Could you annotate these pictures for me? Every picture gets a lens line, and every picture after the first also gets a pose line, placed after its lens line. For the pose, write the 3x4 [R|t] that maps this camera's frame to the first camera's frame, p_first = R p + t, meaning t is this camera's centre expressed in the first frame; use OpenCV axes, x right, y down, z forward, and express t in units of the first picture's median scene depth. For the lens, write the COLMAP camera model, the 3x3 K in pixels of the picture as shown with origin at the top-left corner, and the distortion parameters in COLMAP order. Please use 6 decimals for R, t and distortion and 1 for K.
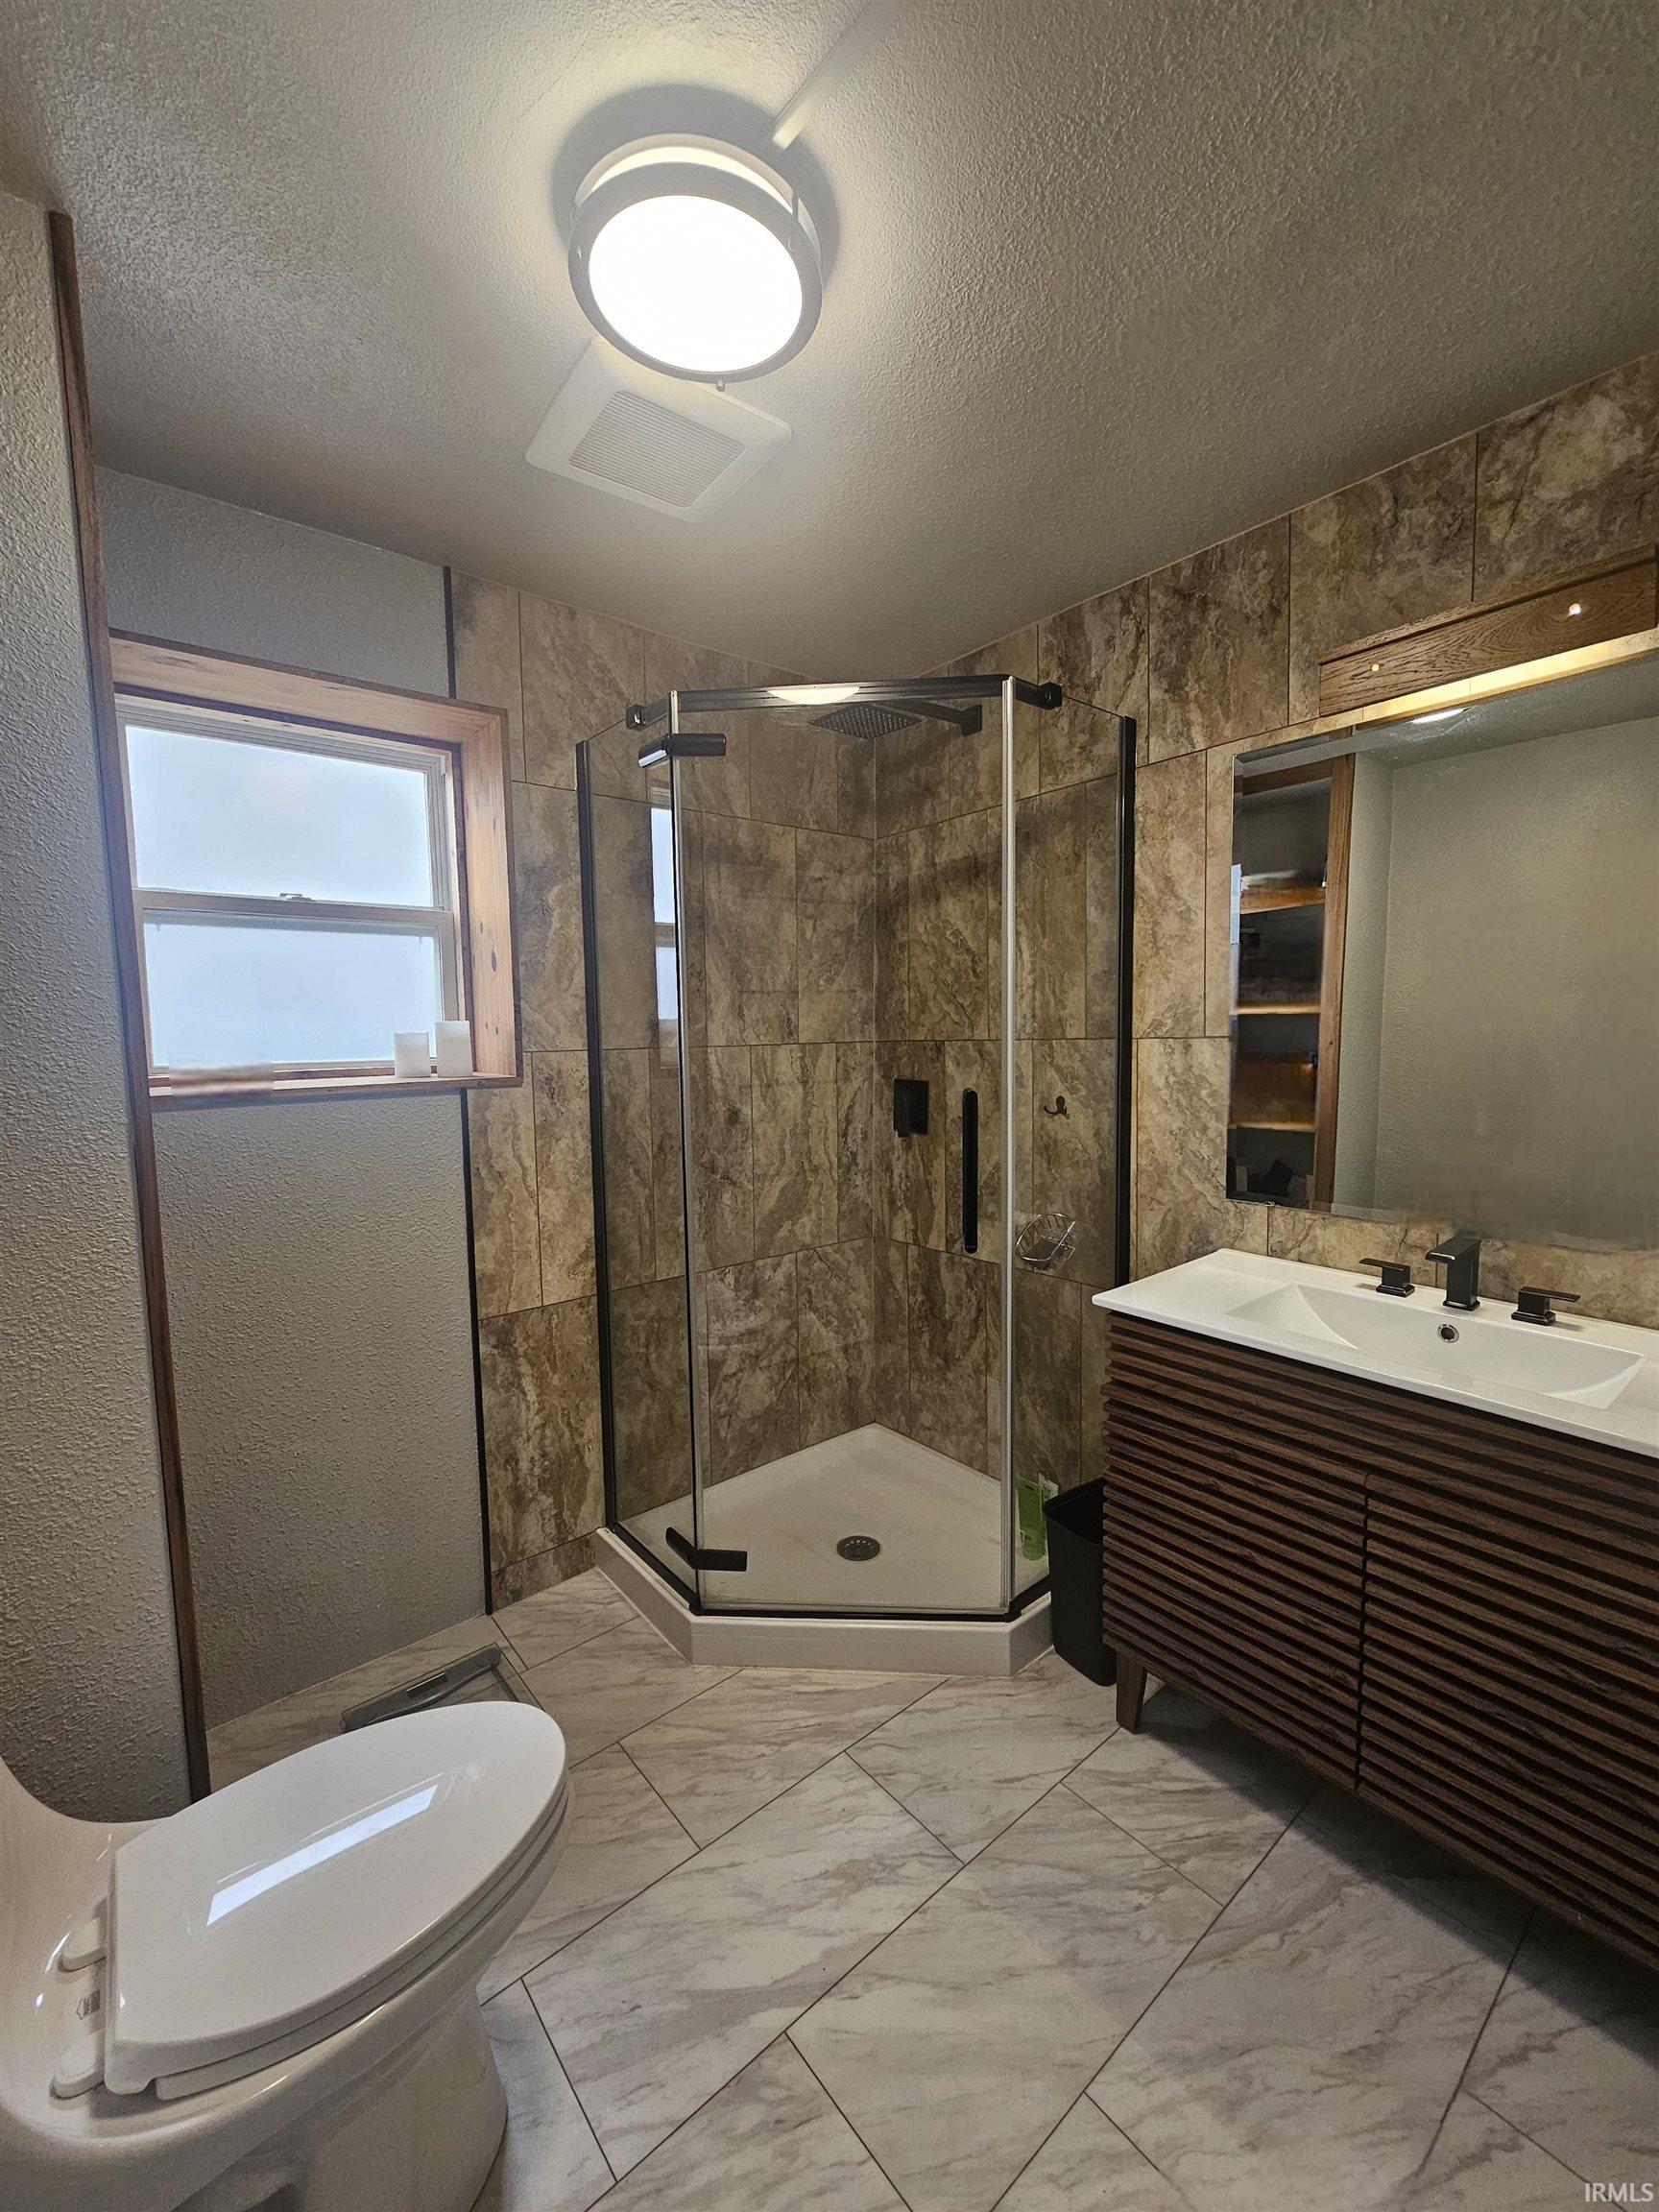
lens RADIAL K [[906.9, 0, 836.6], [0, 906.9, 1105.8], [0, 0, 1]] dist [-0.002216, 0.000506]
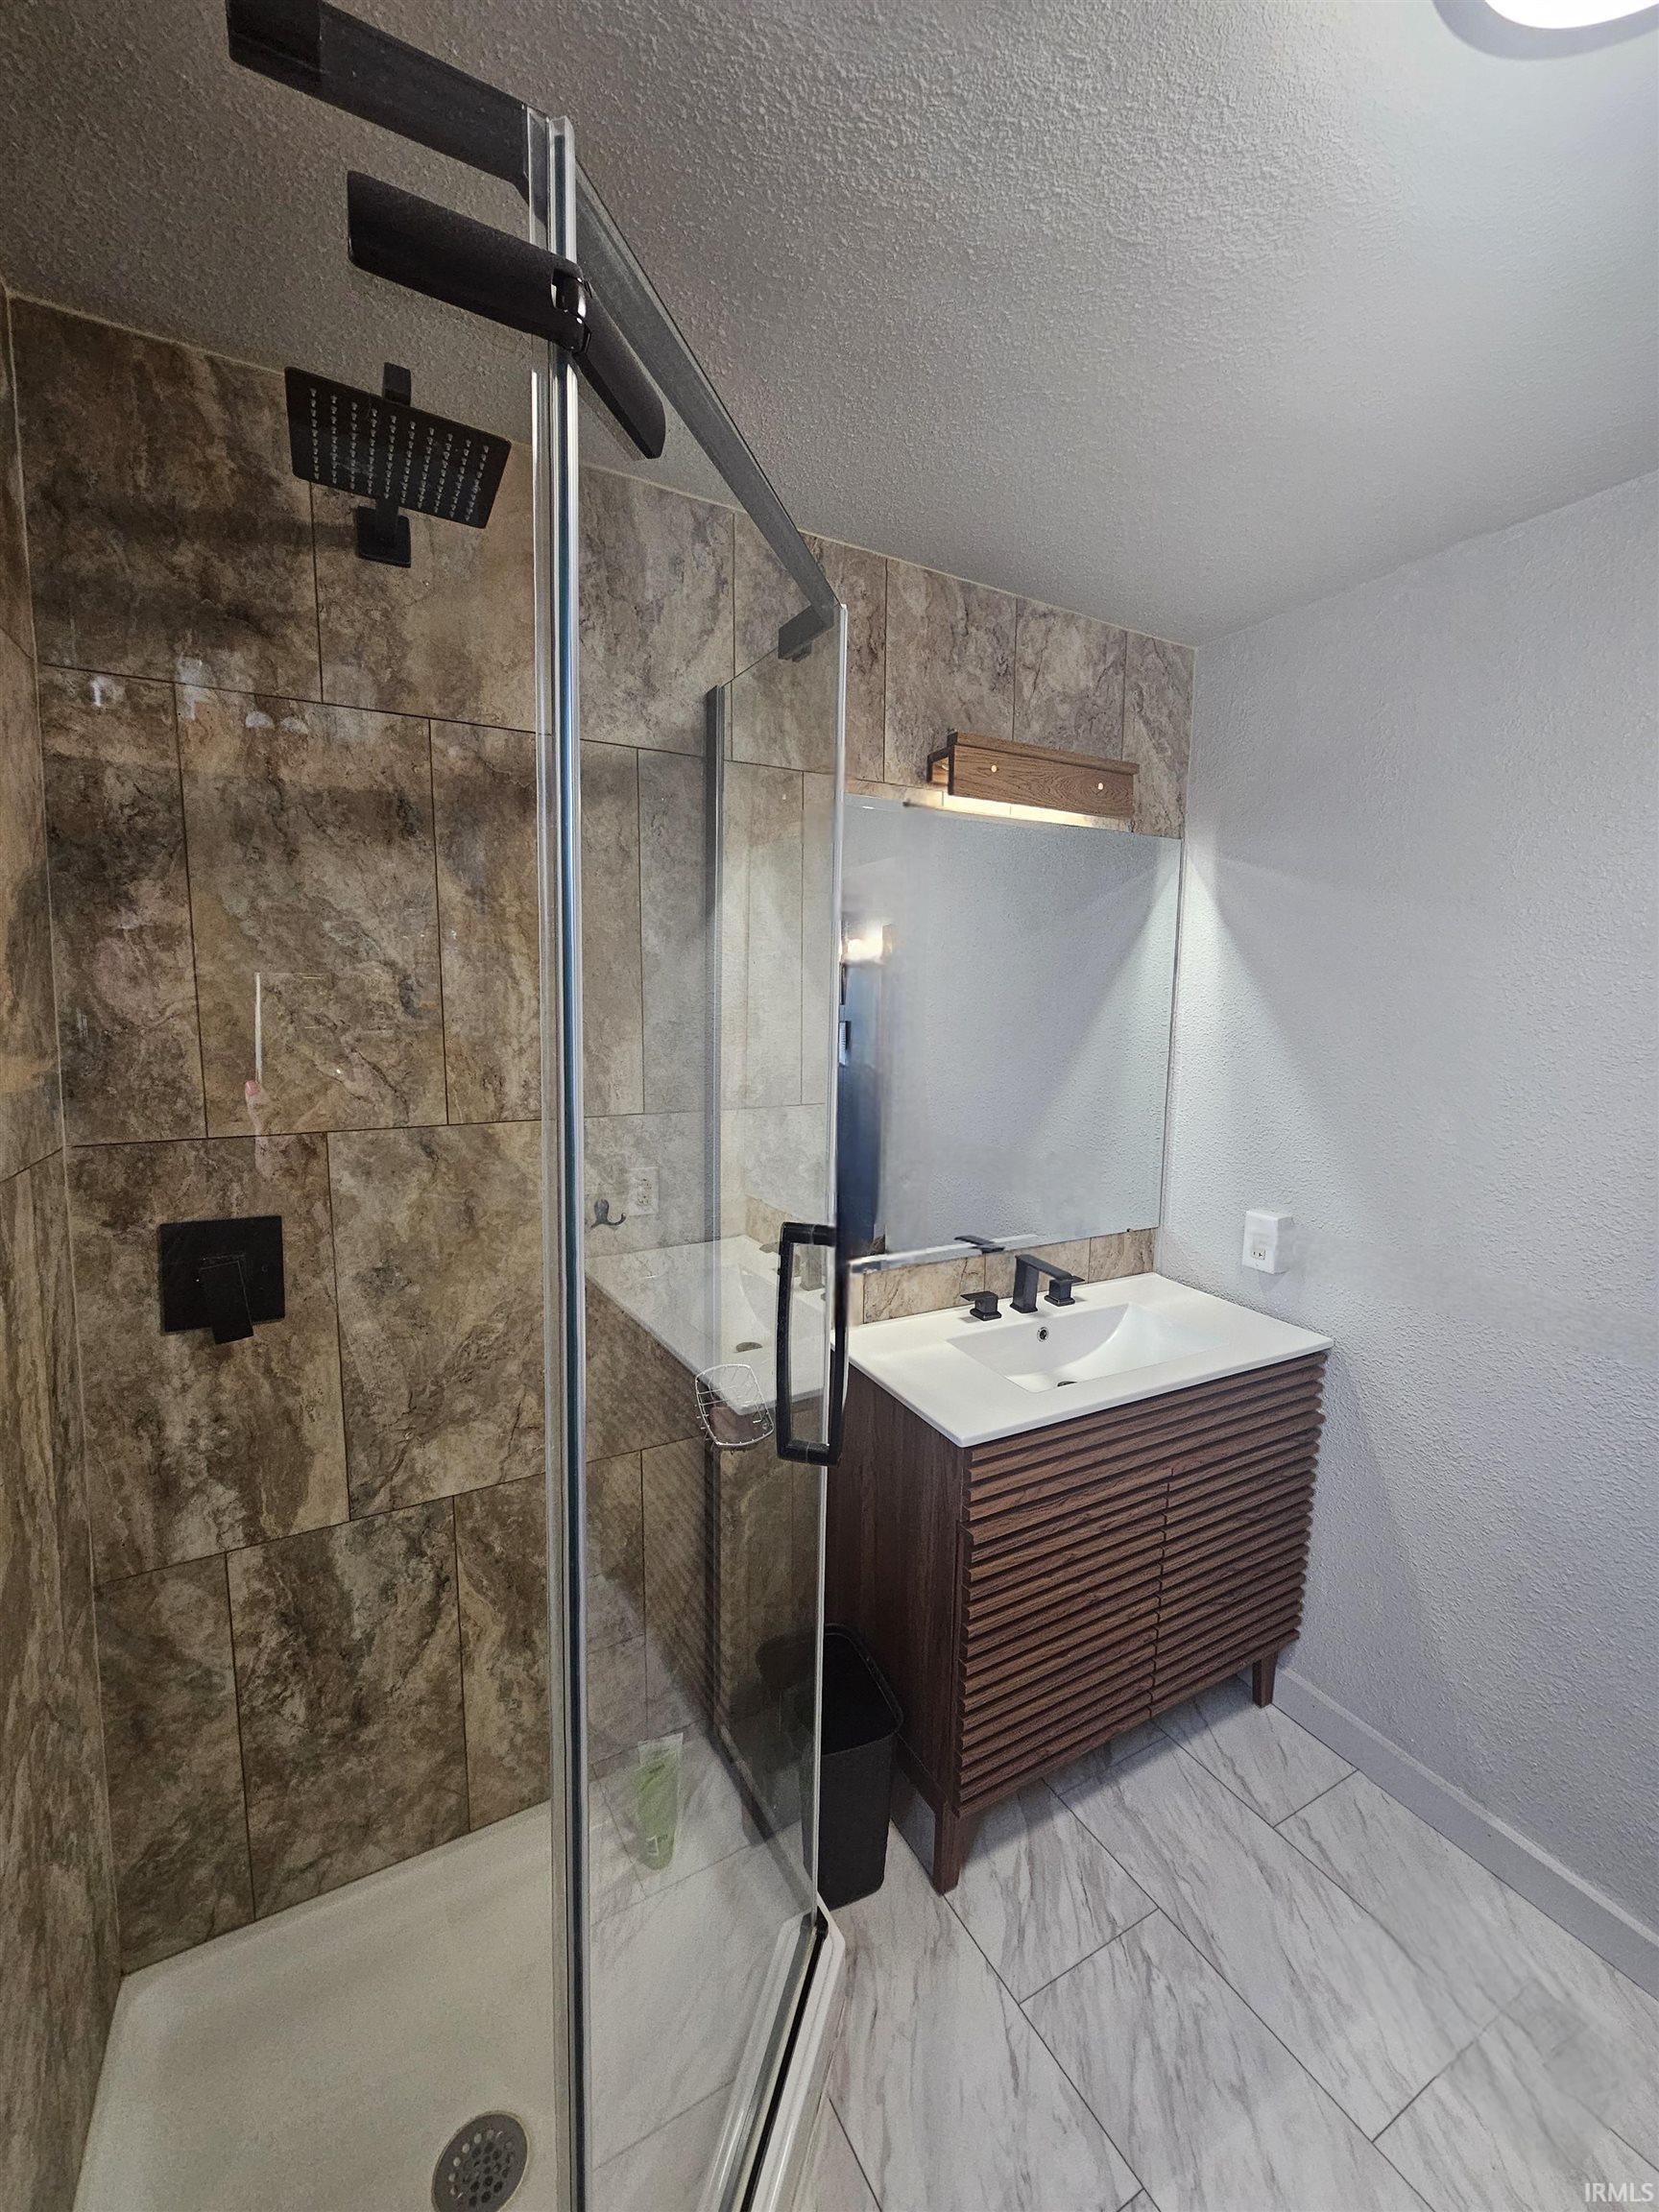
lens RADIAL K [[906.9, 0, 837.7], [0, 906.9, 1108.1], [0, 0, 1]] dist [-0.002216, 0.000506]
pose [[0.167490, -0.095767, 0.981211, -0.406418], [0.067596, 0.994044, 0.085481, -0.131803], [-0.983554, 0.052008, 0.172965, 0.743114]]
